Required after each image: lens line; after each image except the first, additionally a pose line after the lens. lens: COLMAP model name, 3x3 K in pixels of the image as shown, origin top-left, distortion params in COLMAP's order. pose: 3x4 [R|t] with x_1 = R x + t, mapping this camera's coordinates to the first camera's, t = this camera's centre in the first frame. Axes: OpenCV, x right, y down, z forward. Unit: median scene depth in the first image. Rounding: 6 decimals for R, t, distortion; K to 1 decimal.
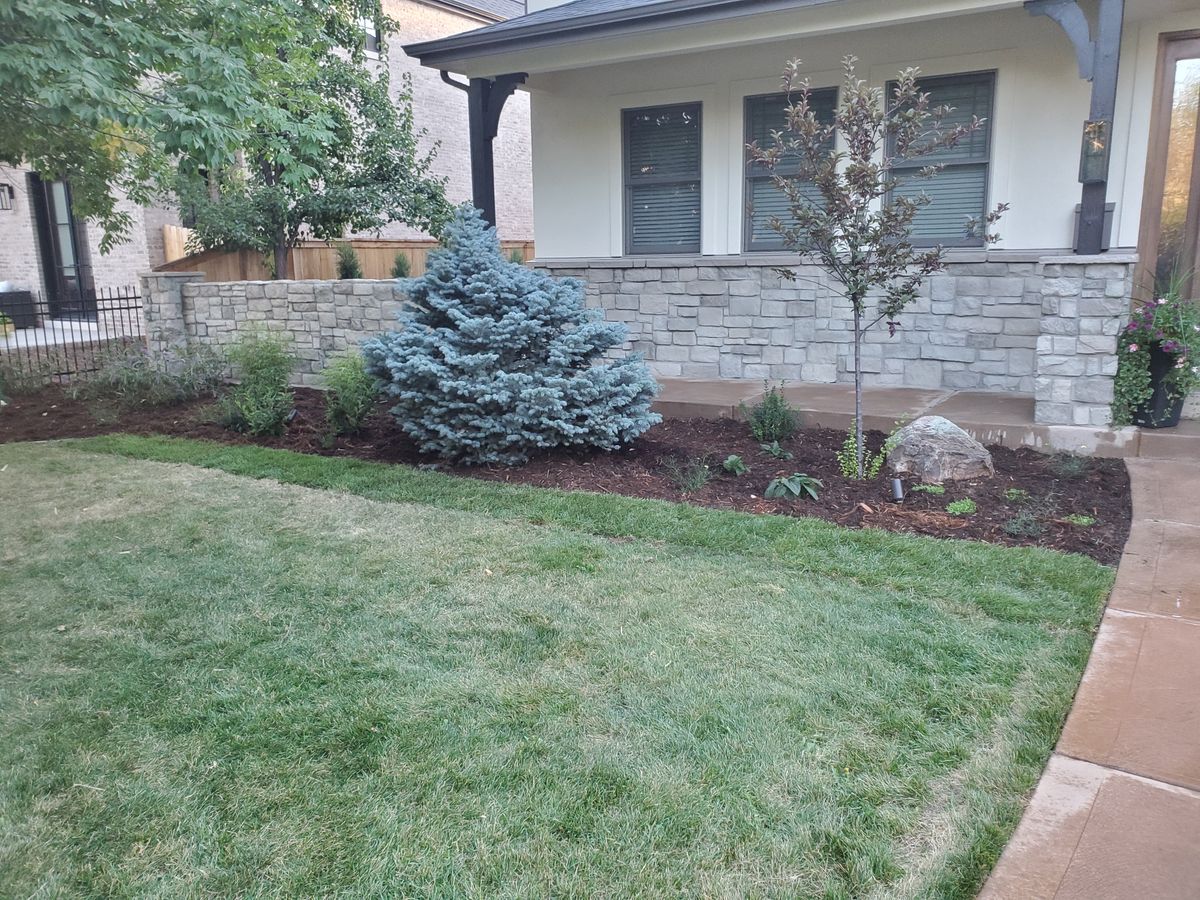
lens RADIAL K [[924.1, 0, 600.0], [0, 924.1, 450.0], [0, 0, 1]] dist [-0.017009, 0.002447]
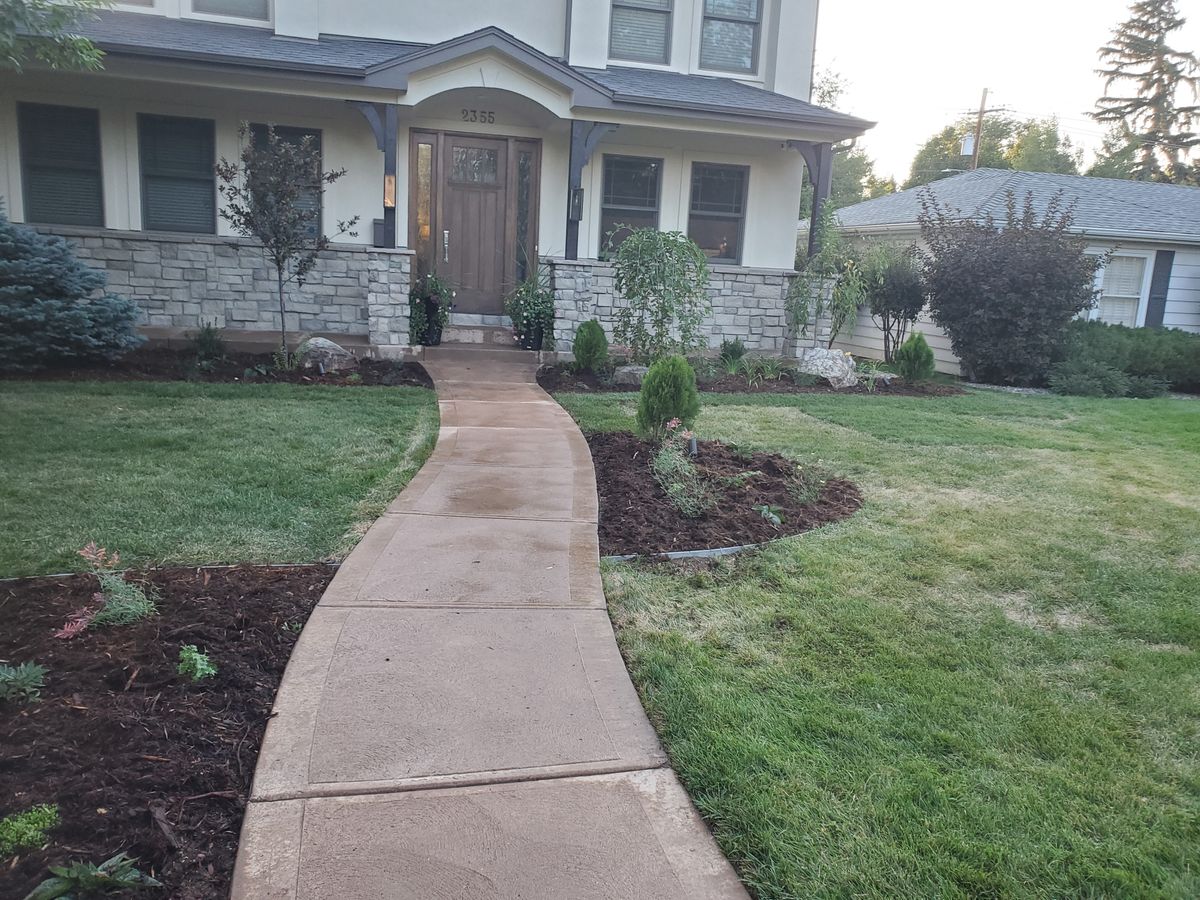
lens RADIAL K [[924.1, 0, 600.0], [0, 924.1, 450.0], [0, 0, 1]] dist [-0.017009, 0.002447]
pose [[0.700840, -0.074410, 0.709427, -0.470699], [0.075490, 0.996696, 0.029964, 0.150633], [-0.709313, 0.032555, 0.704142, -0.520005]]
